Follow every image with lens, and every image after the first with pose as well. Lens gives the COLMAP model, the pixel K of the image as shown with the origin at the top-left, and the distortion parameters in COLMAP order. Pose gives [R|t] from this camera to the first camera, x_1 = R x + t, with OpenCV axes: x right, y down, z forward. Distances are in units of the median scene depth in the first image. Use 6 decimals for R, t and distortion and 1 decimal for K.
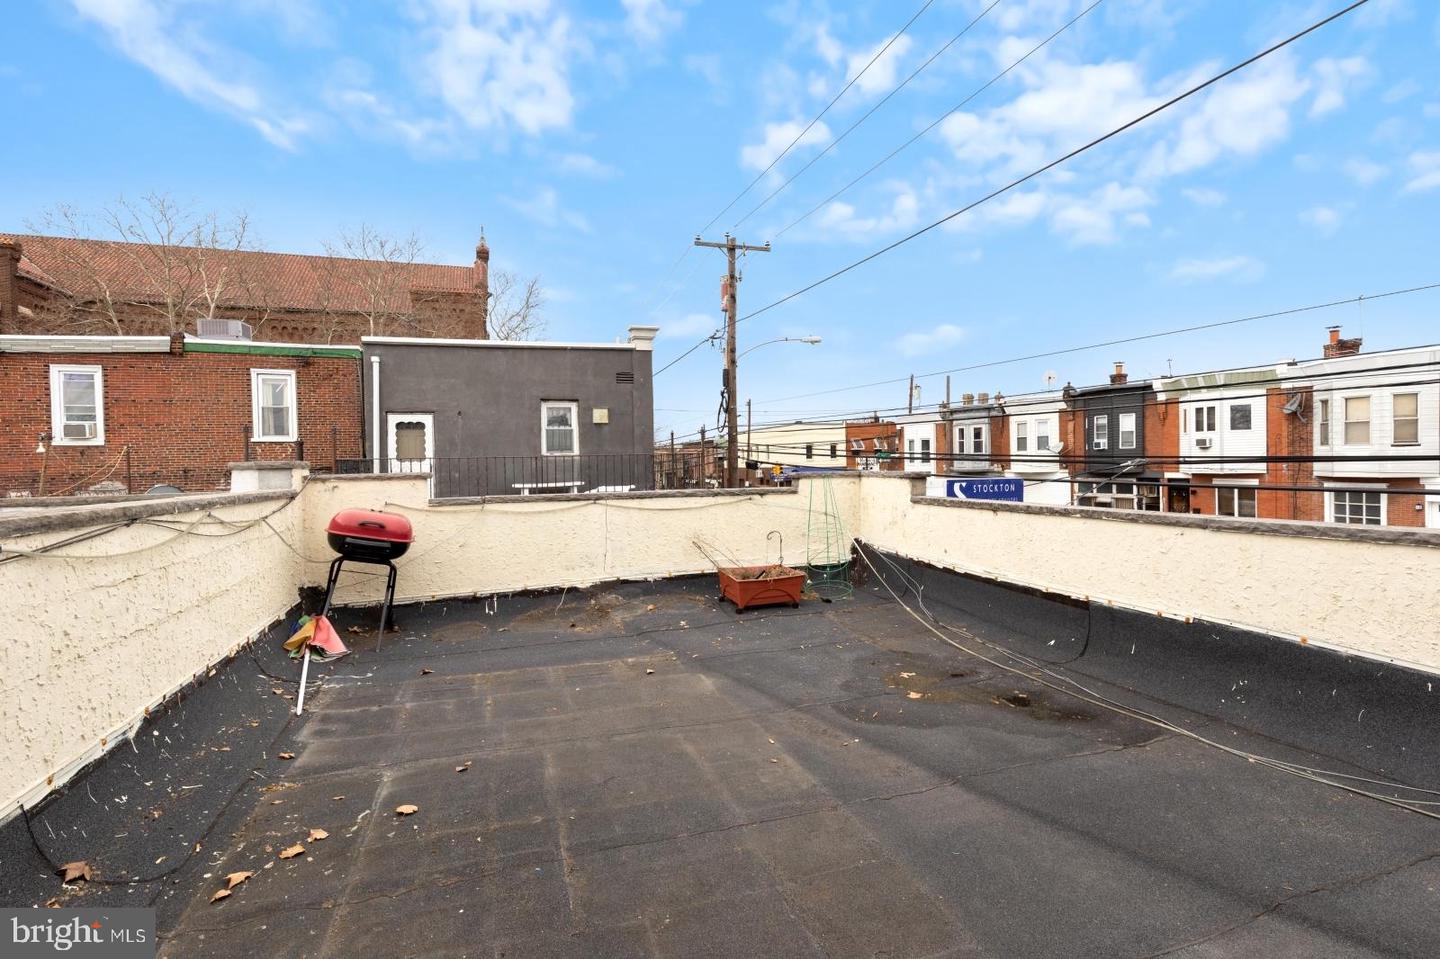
lens RADIAL K [[657.1, 0, 719.3], [0, 657.1, 469.0], [0, 0, 1]] dist [-0.003026, -0.000745]
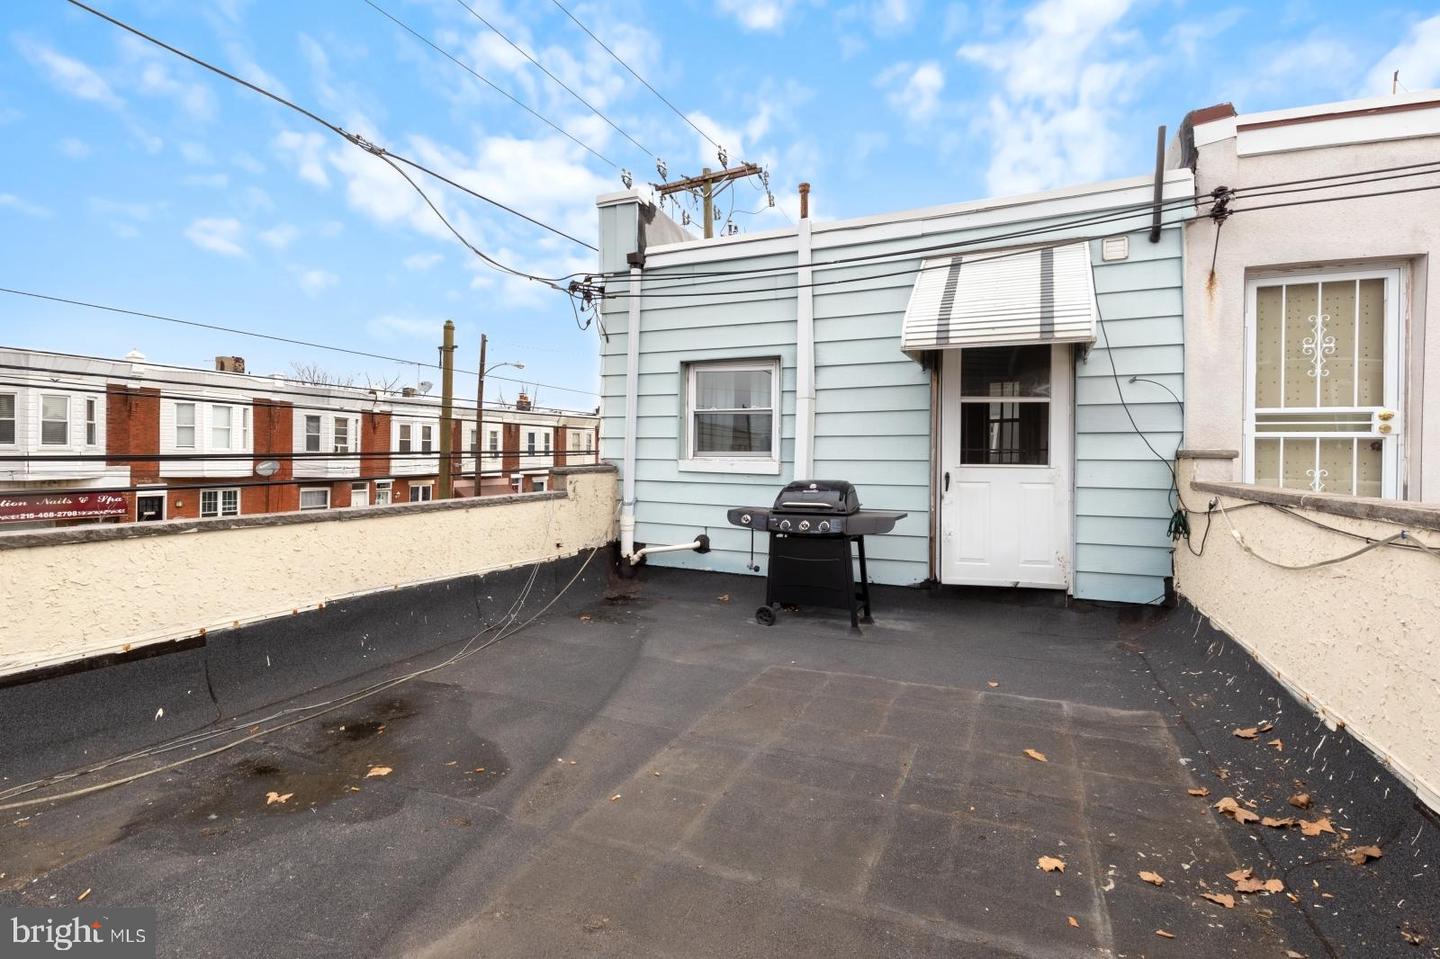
lens RADIAL K [[657.1, 0, 719.3], [0, 657.1, 469.0], [0, 0, 1]] dist [-0.003026, -0.000745]
pose [[-0.723004, -0.001417, 0.690842, -0.535227], [0.011457, 0.999836, 0.014042, -0.006515], [-0.690748, 0.018068, -0.722869, 1.359408]]
